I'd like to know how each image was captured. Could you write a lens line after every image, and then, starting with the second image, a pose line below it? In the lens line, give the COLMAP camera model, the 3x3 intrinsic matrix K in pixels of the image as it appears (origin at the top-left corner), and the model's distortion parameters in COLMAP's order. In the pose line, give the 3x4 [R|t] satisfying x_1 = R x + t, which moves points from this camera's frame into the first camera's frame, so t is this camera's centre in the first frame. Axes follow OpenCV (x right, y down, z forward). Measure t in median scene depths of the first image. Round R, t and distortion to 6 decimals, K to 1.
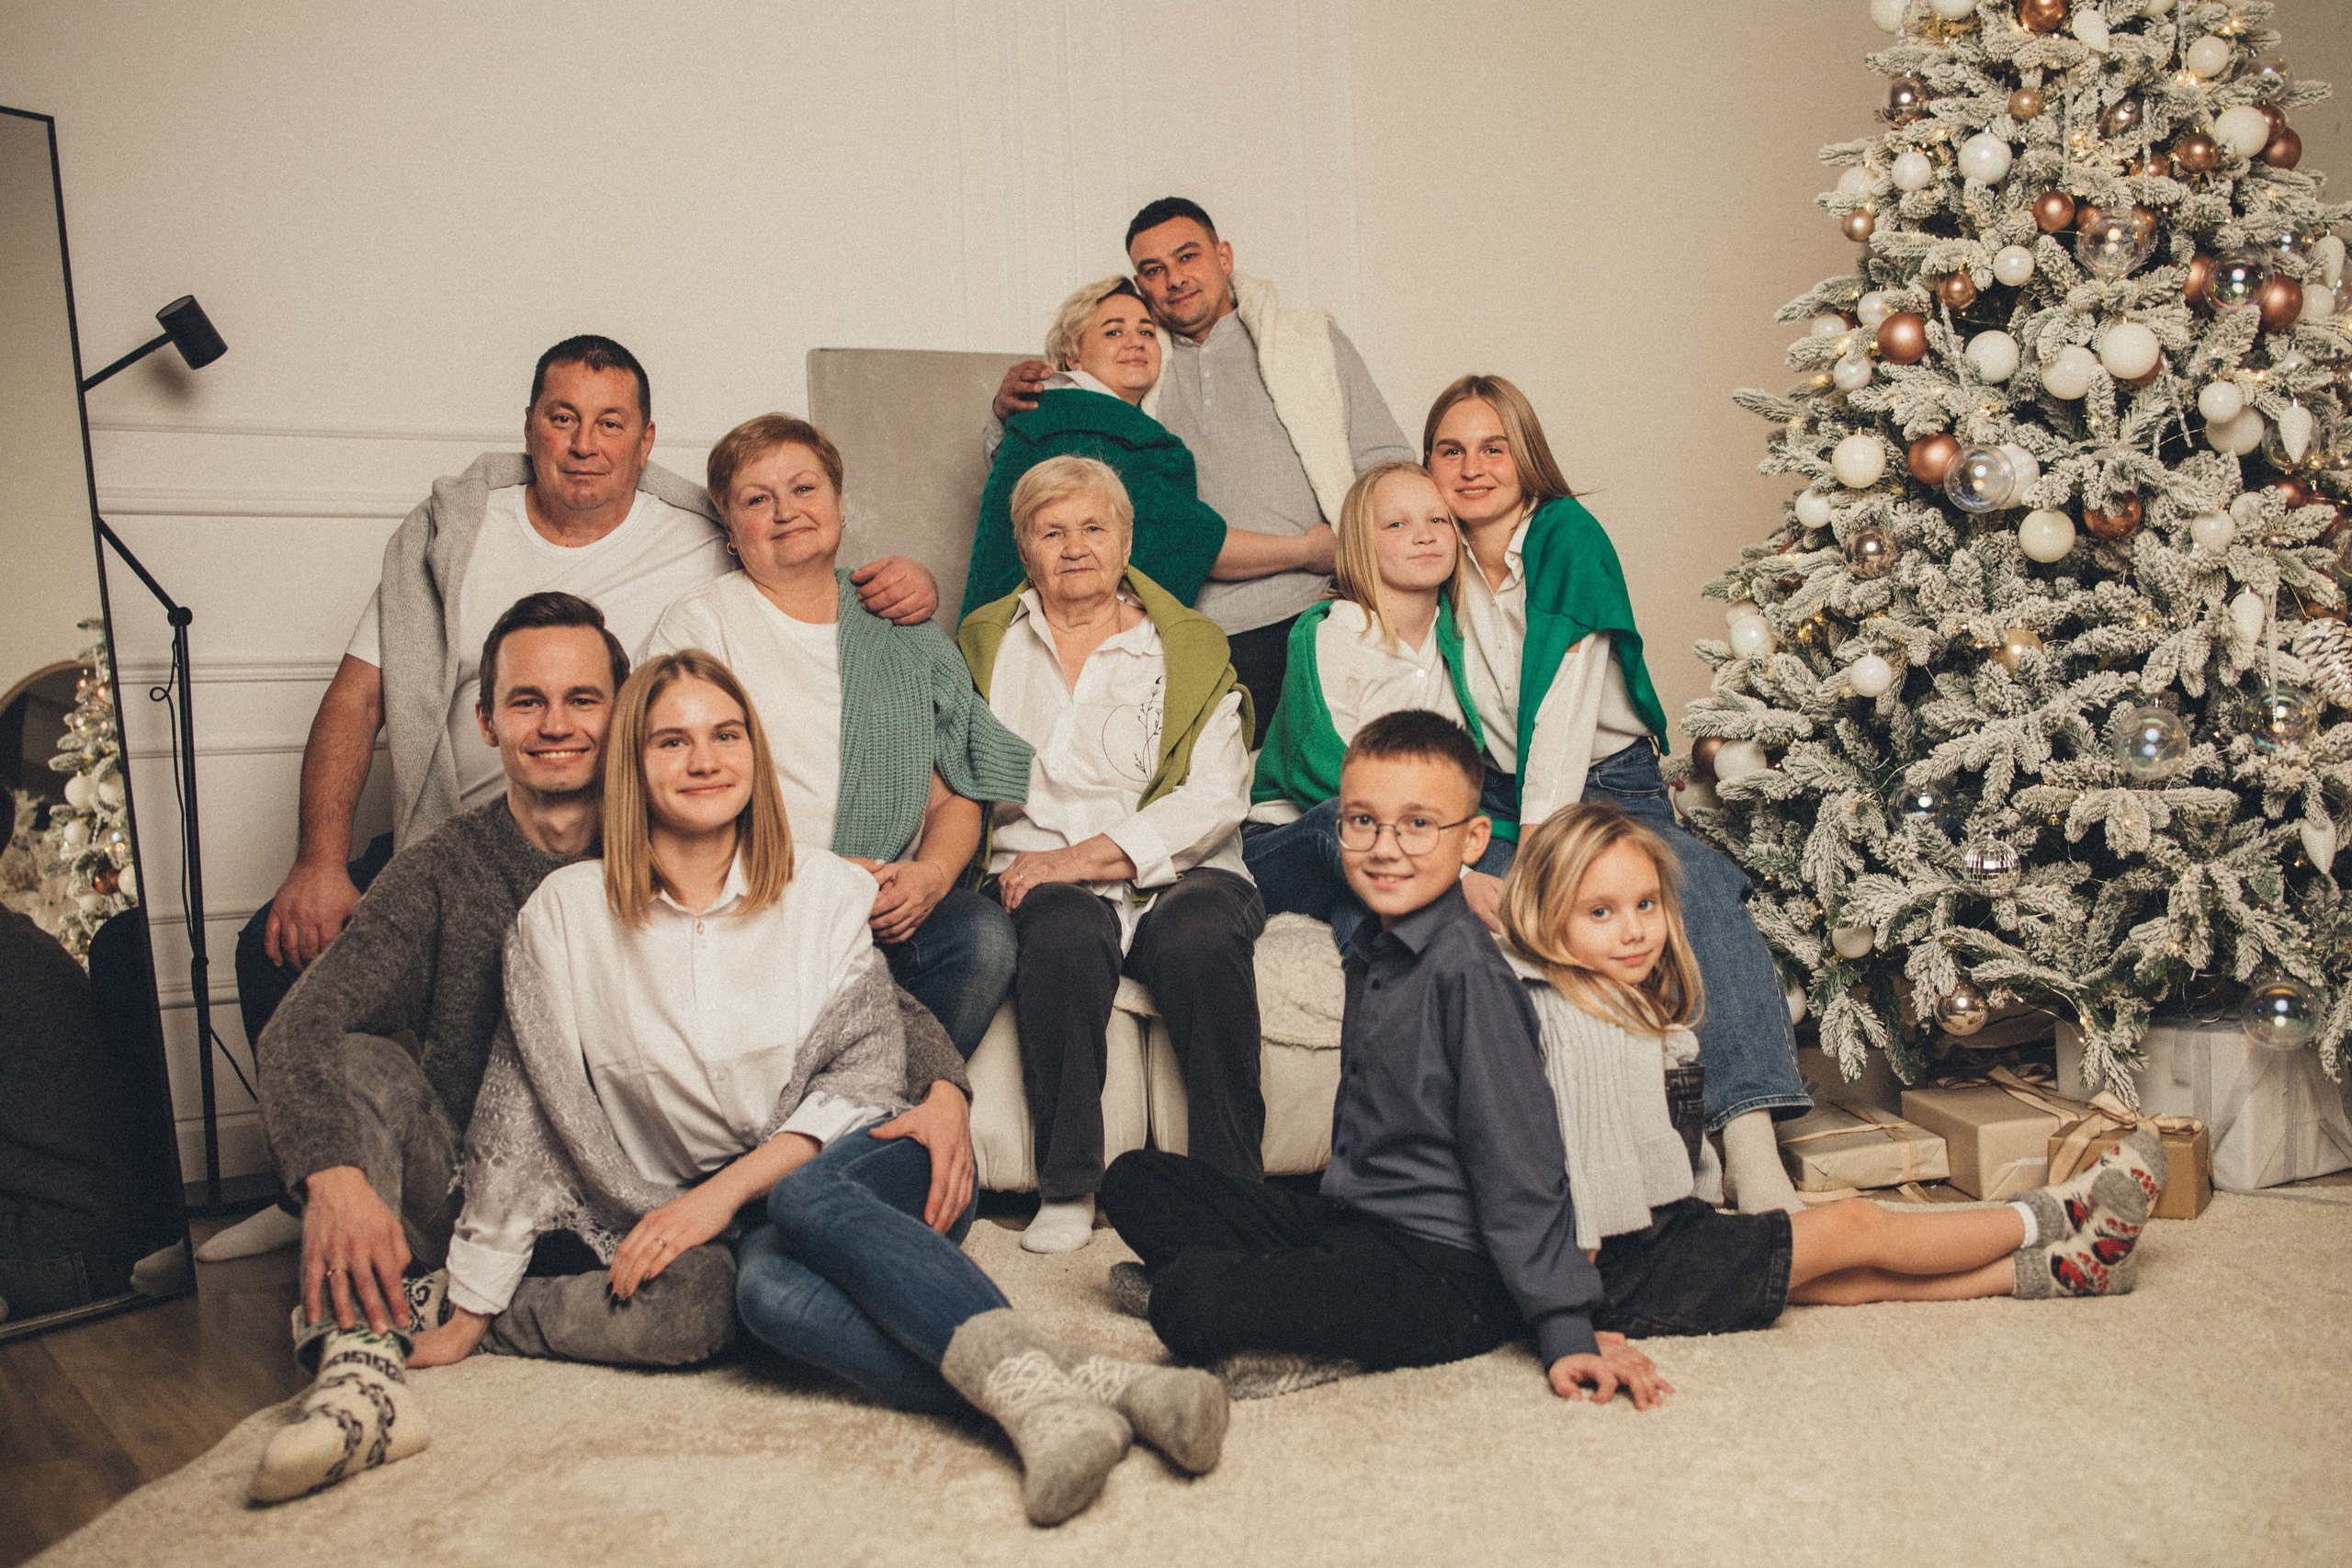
lens RADIAL K [[2383.7, 0, 1180.8], [0, 2383.7, 776.7], [0, 0, 1]] dist [-0.041085, 0.000000]
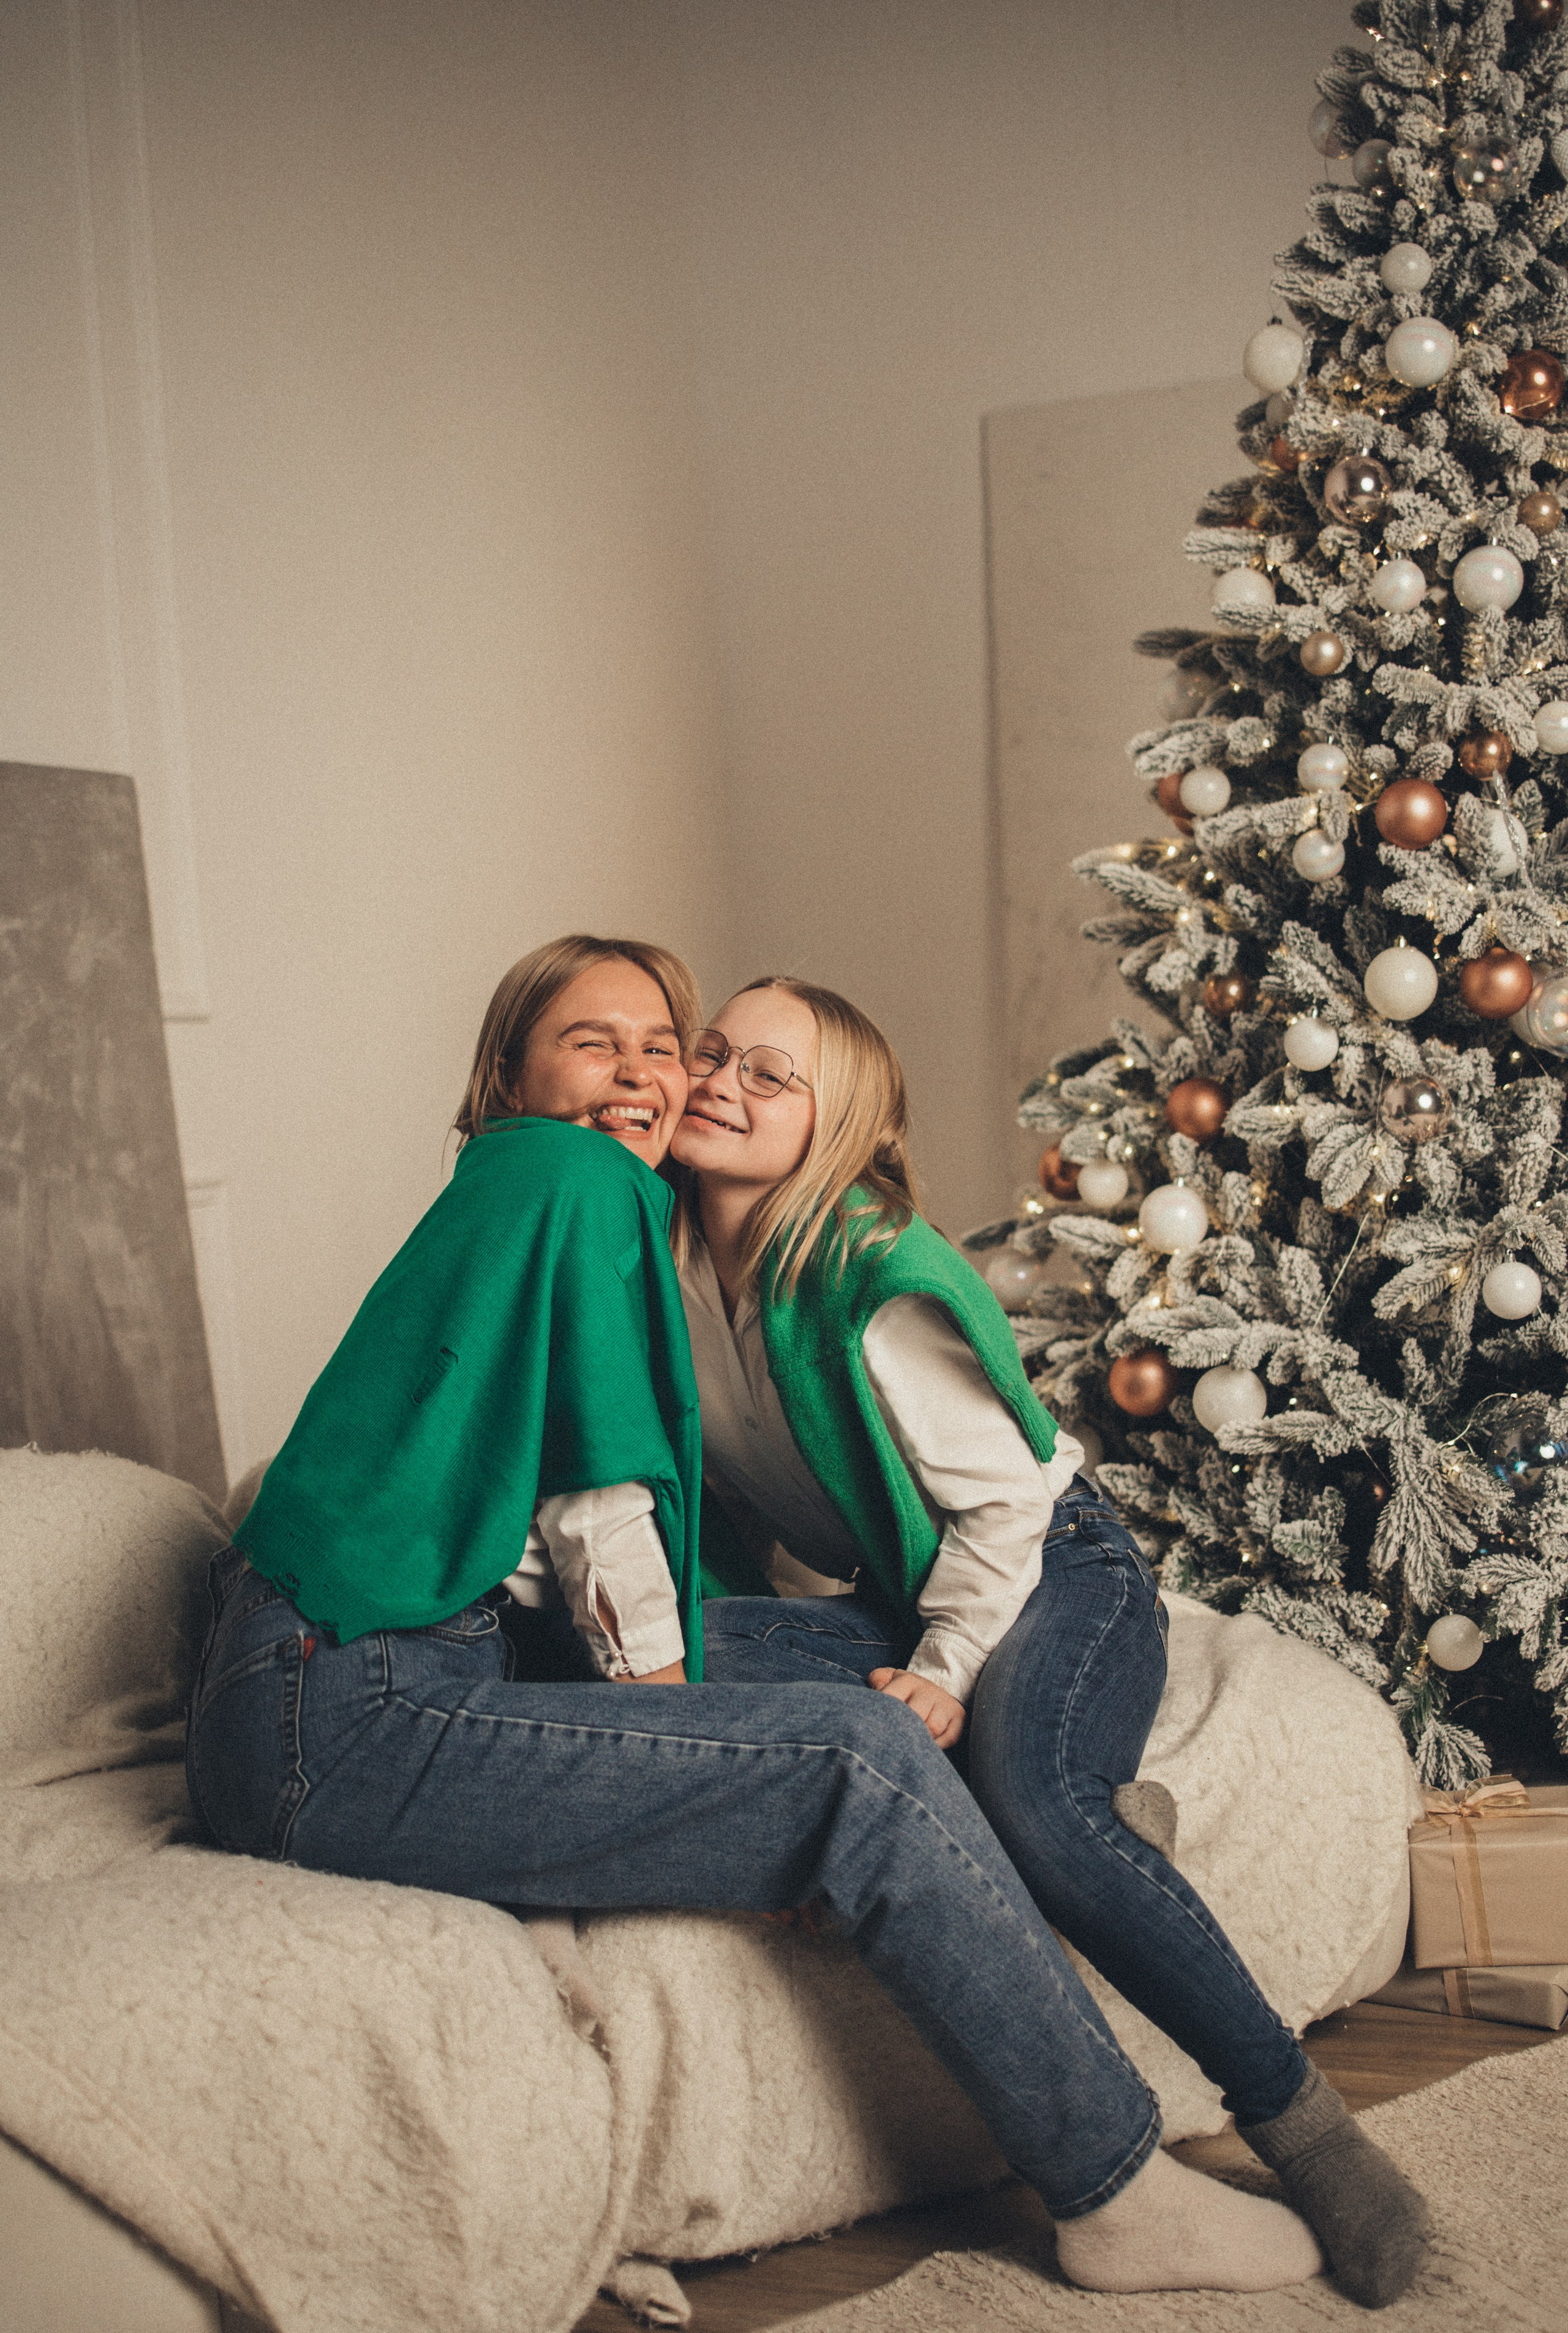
lens RADIAL K [[2639.4, 0, 846.4], [0, 2639.4, 1281.4], [0, 0, 1]] dist [-0.039019, 0.000000]
pose [[0.814983, -0.052550, 0.577097, -0.329164], [0.041776, 0.998616, 0.031936, -0.076130], [-0.577977, -0.001918, 0.816051, 0.448978]]
